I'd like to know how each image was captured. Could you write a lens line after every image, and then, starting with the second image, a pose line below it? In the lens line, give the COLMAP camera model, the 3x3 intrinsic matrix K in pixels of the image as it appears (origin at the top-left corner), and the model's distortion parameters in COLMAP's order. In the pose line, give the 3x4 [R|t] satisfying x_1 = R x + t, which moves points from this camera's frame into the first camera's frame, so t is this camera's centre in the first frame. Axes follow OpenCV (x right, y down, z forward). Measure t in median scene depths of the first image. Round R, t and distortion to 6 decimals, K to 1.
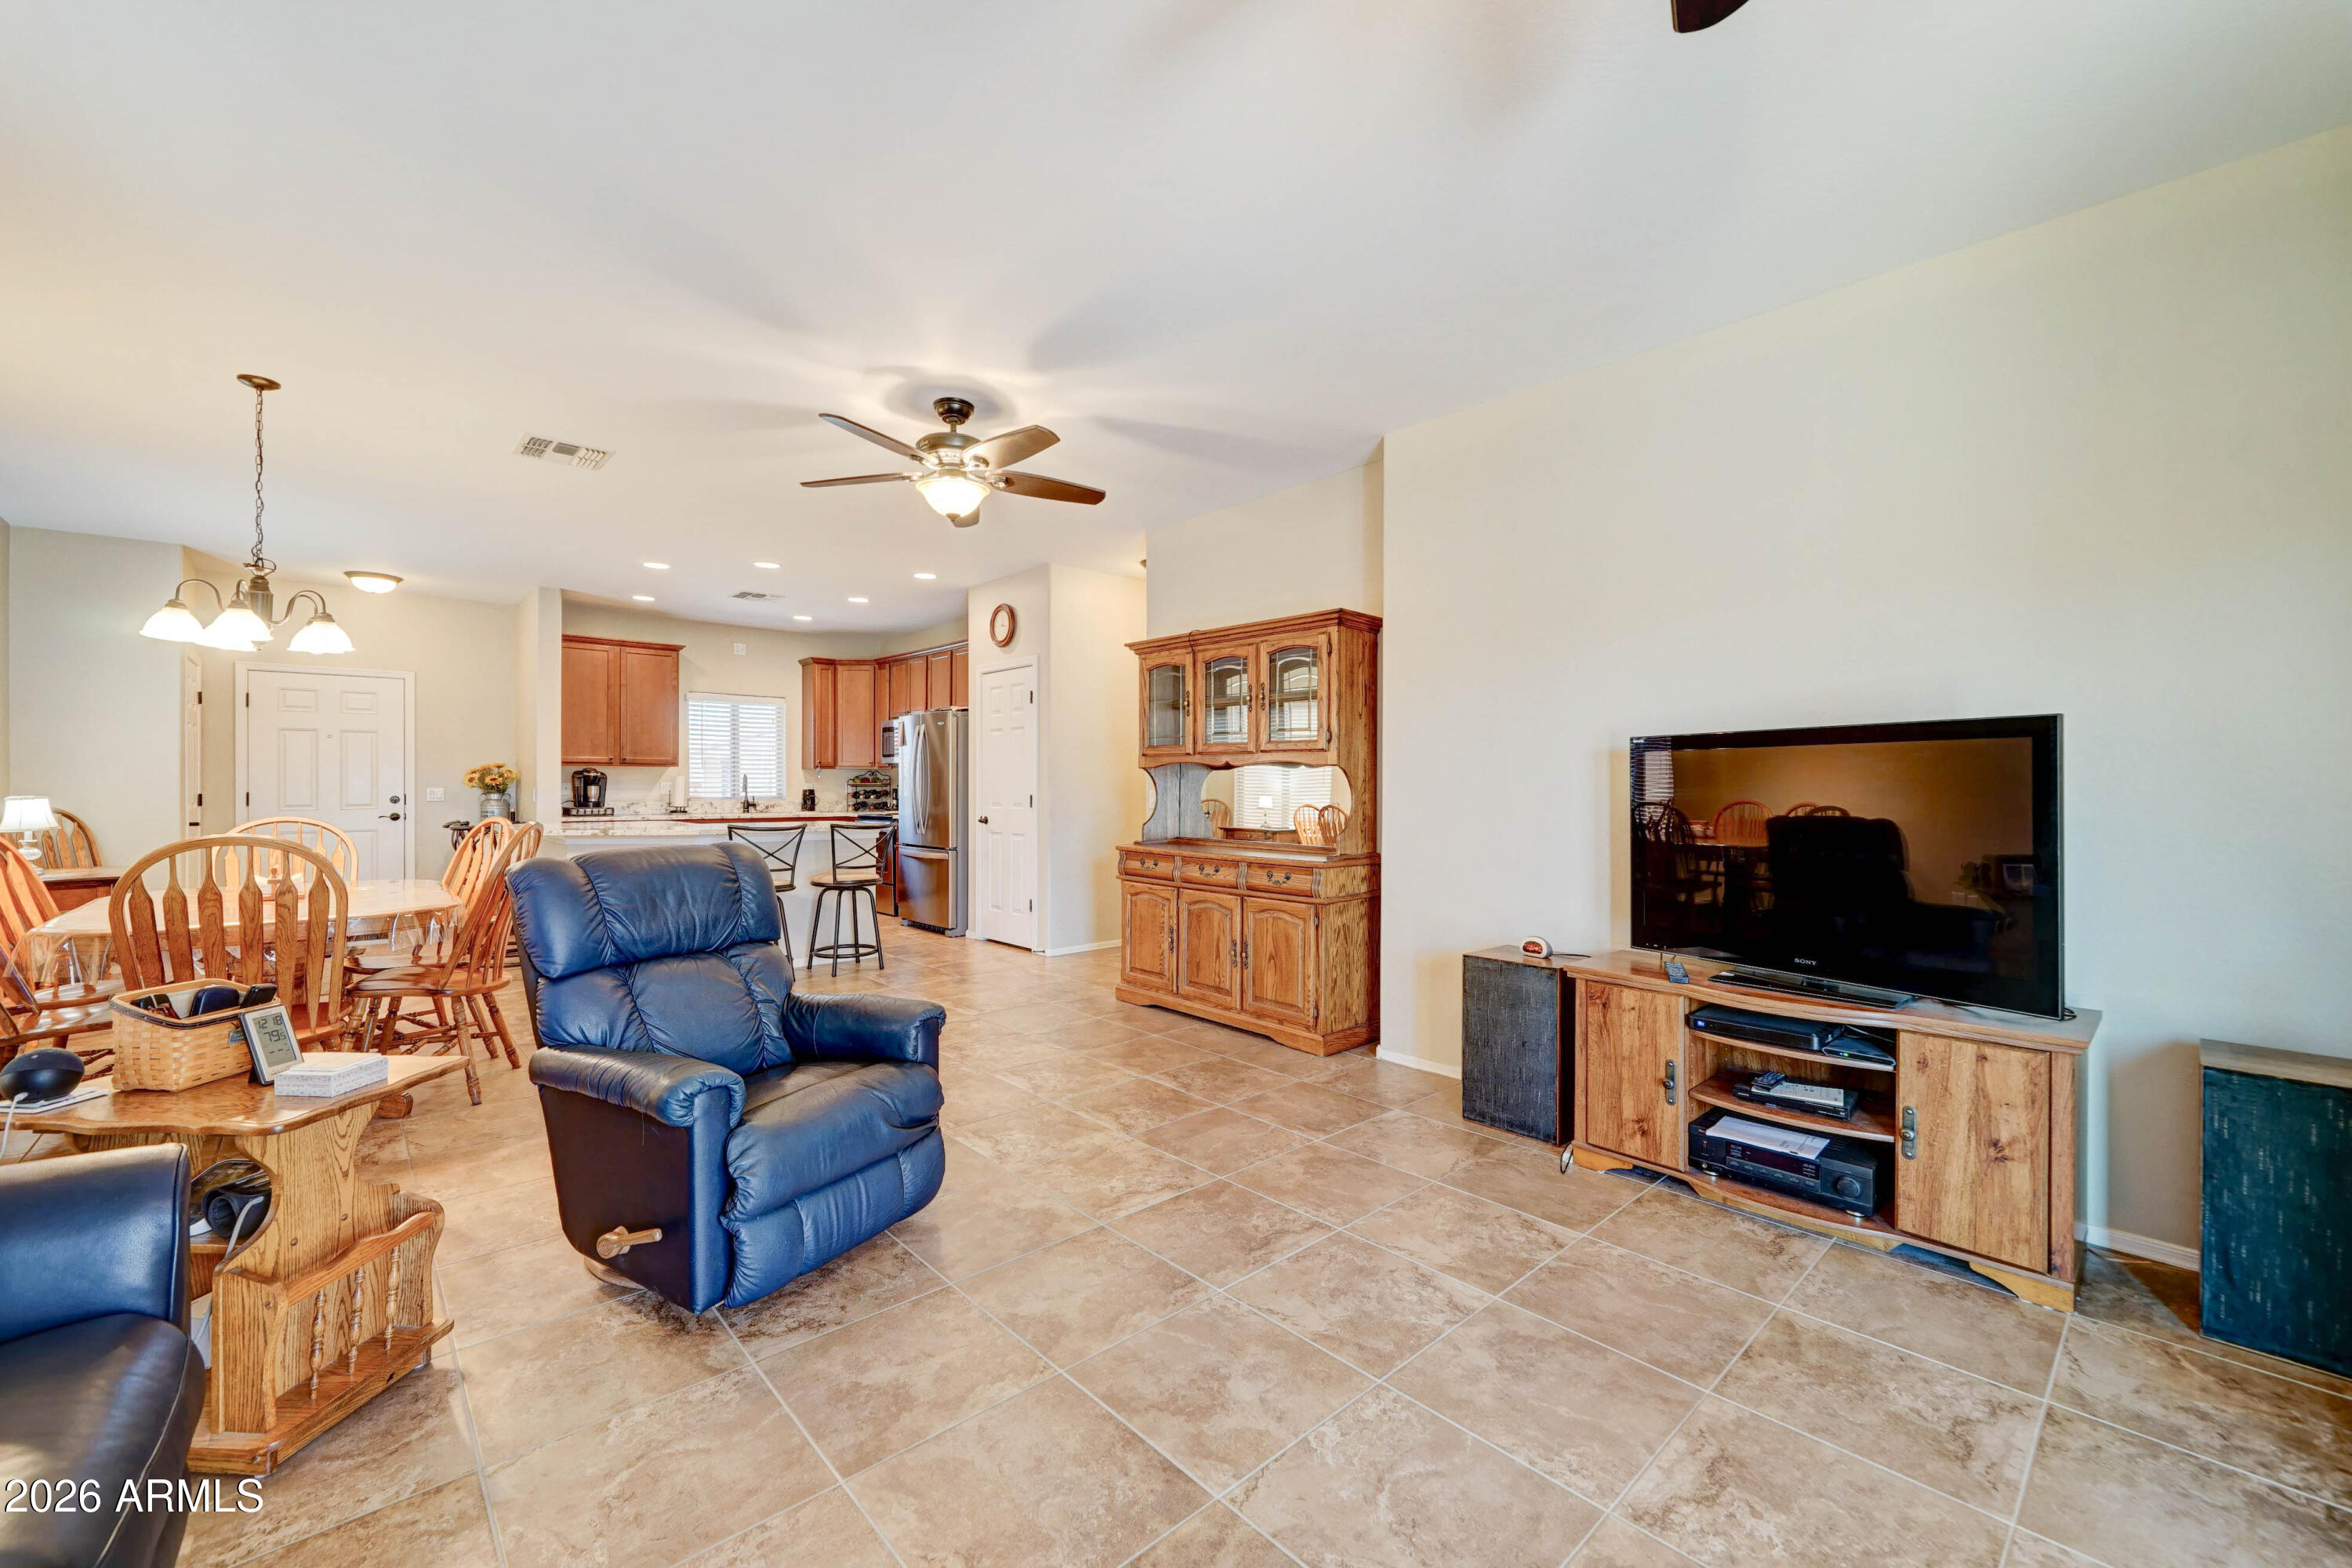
lens RADIAL K [[945.8, 0, 1163.0], [0, 945.8, 785.1], [0, 0, 1]] dist [0.002045, 0.000549]
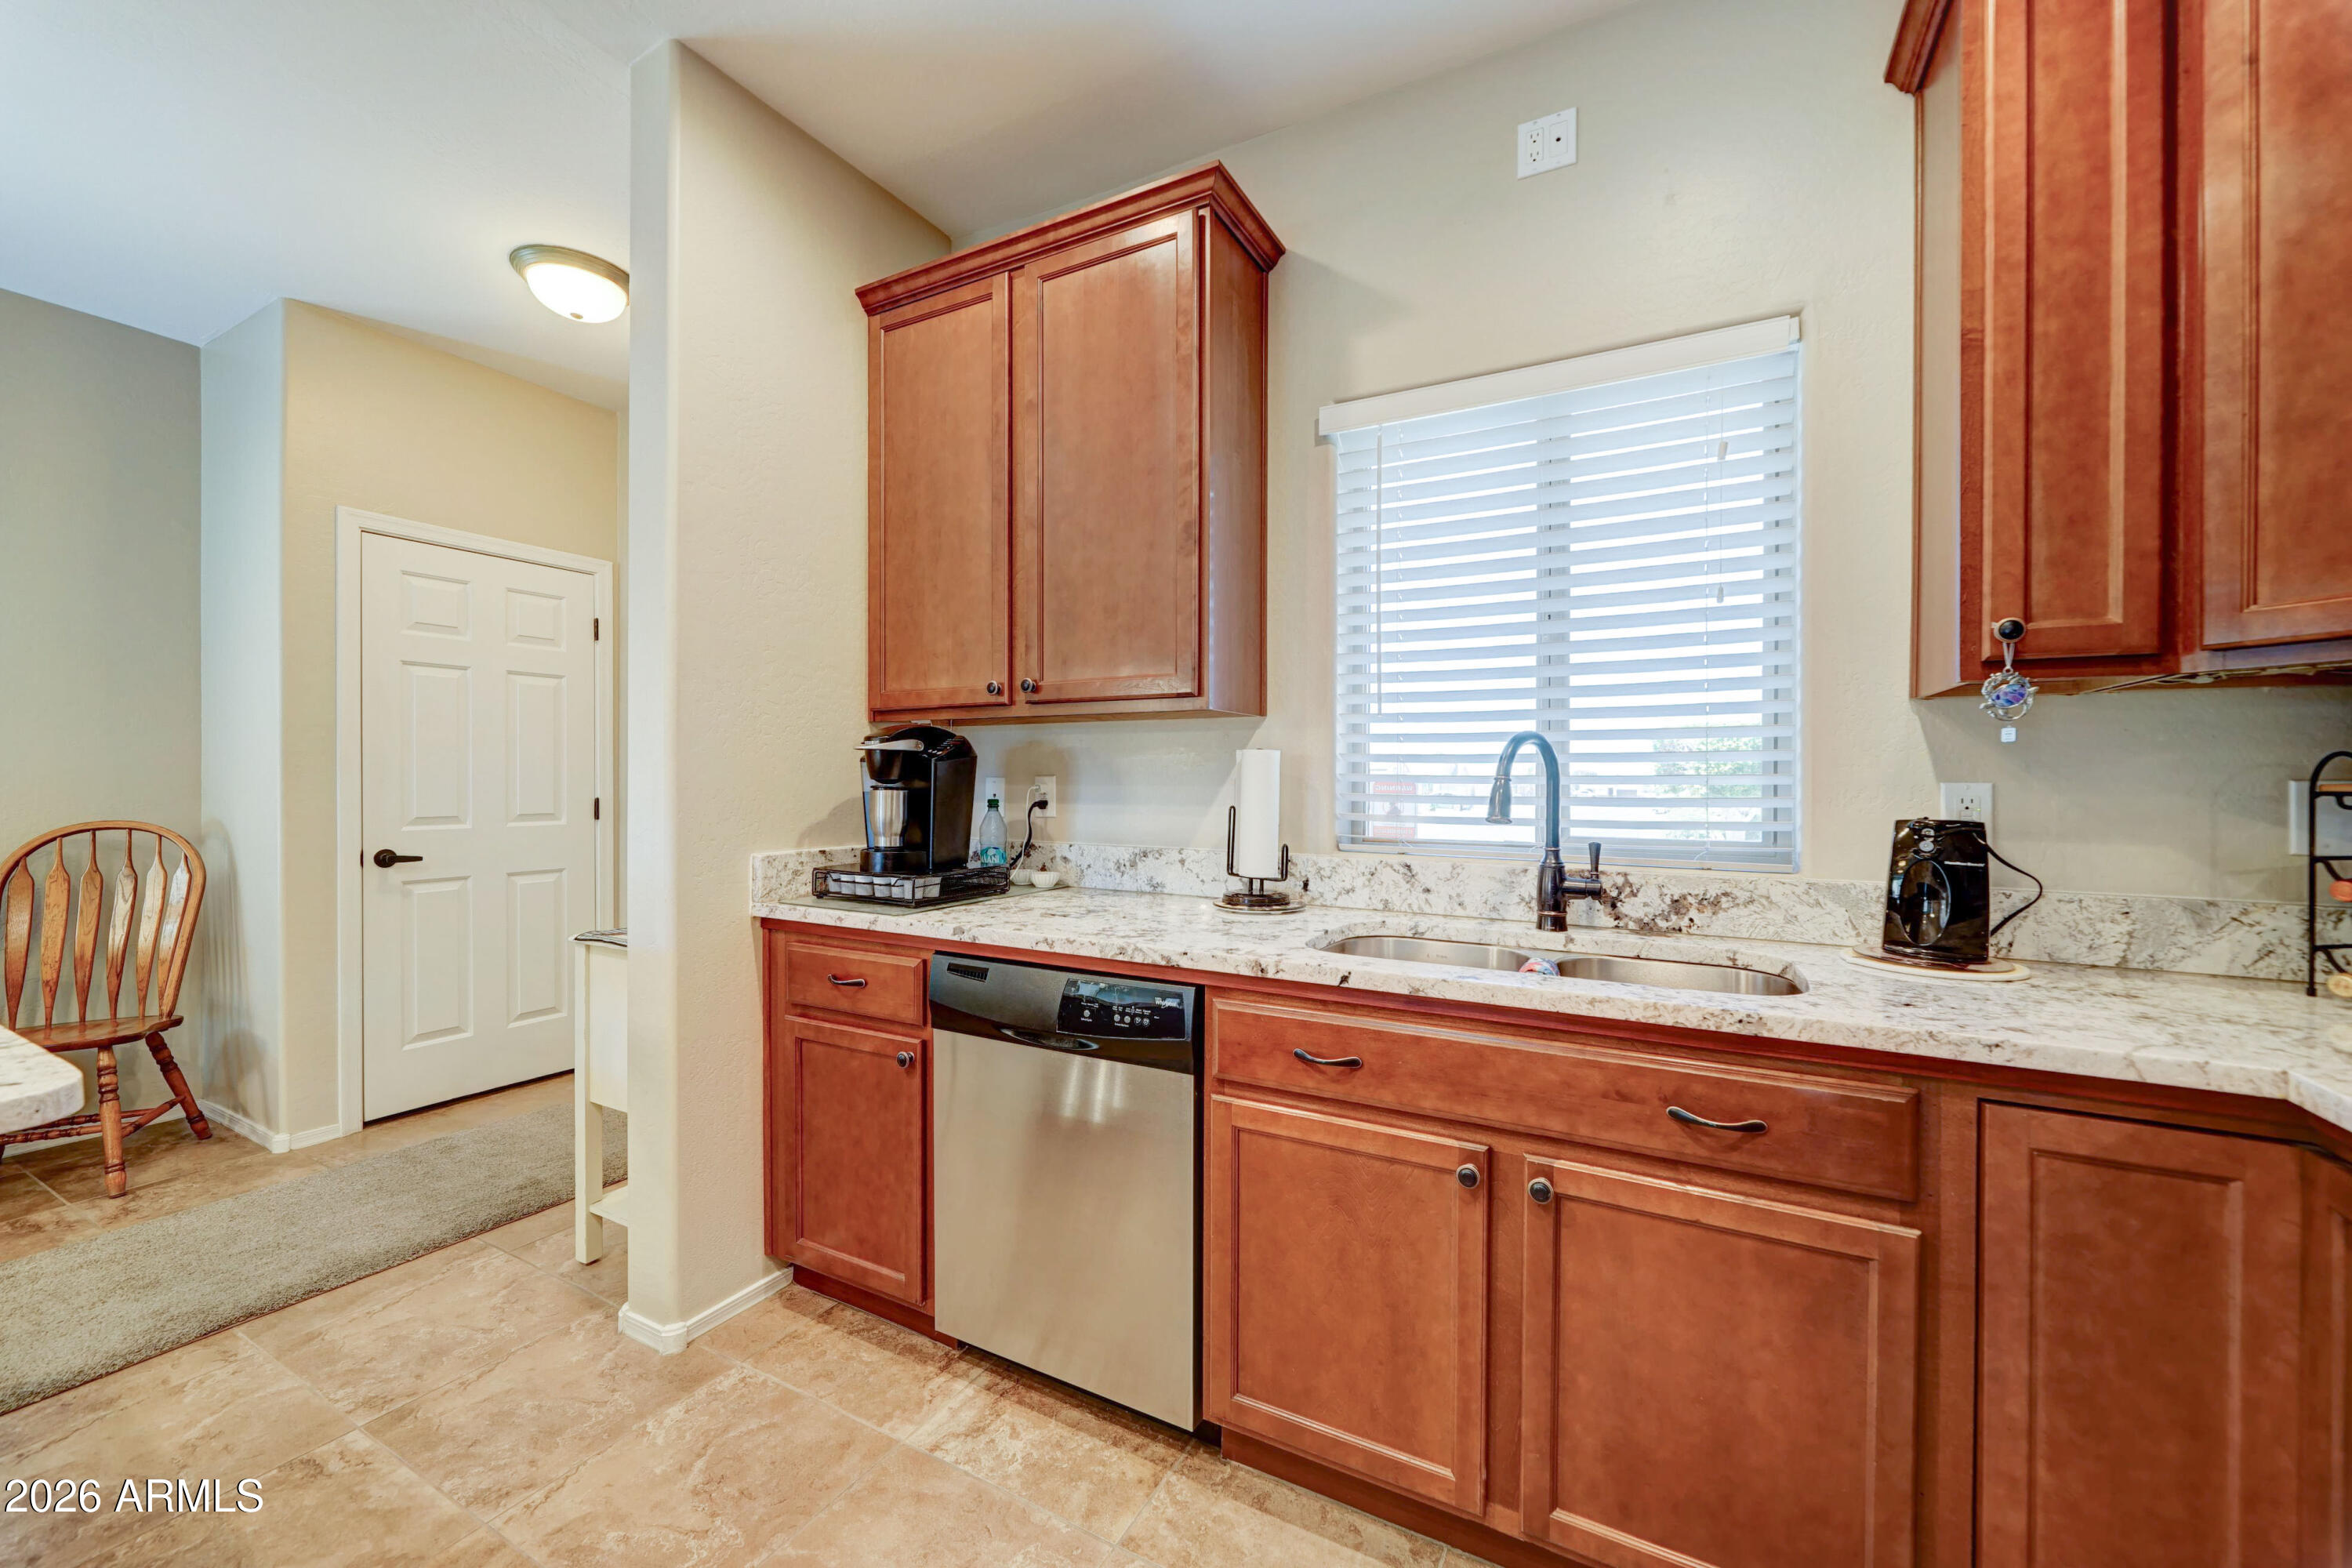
lens RADIAL K [[886.3, 0, 1197.6], [0, 886.3, 791.5], [0, 0, 1]] dist [-0.002219, 0.000189]
pose [[0.354370, 0.012467, -0.935022, -0.707811], [-0.005045, 0.999922, 0.011420, -0.003977], [0.935092, 0.000671, 0.354405, 2.099606]]
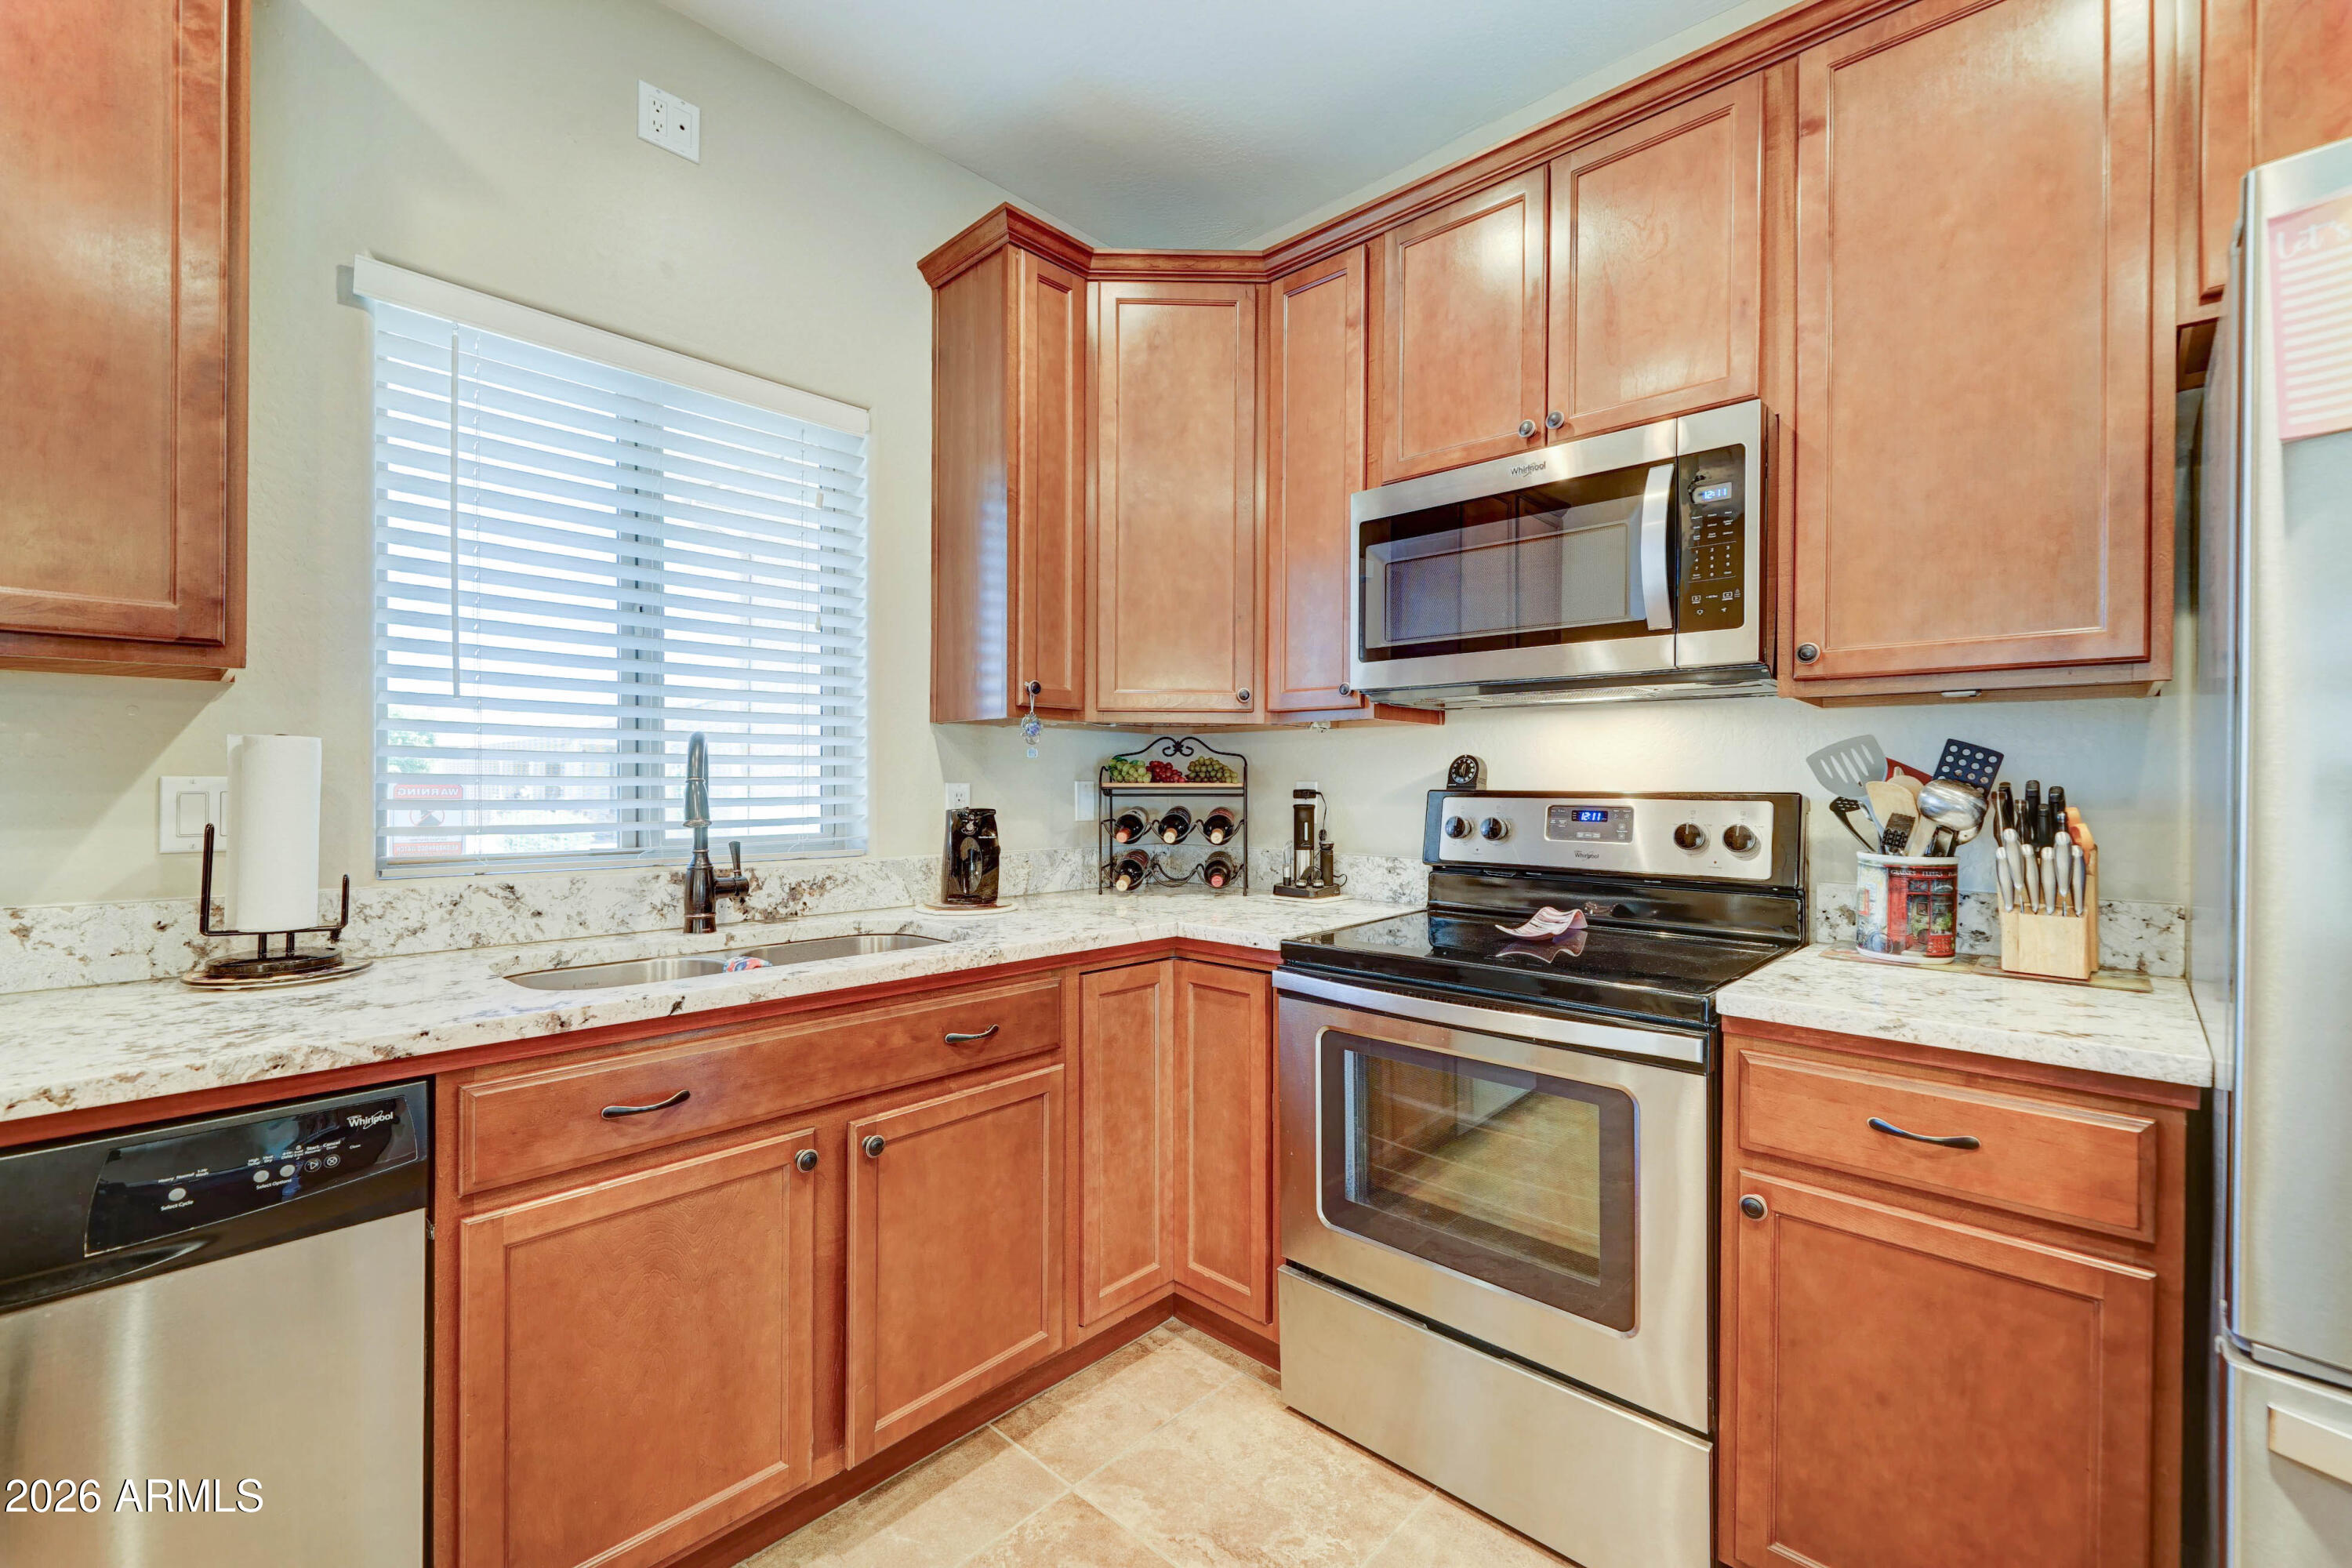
lens RADIAL K [[989.6, 0, 1174.8], [0, 989.6, 779.4], [0, 0, 1]] dist [-0.002278, 0.000032]
pose [[0.996321, 0.003925, 0.085608, -0.872839], [-0.003838, 0.999992, -0.001185, -0.006820], [-0.085612, 0.000852, 0.996328, 1.908290]]
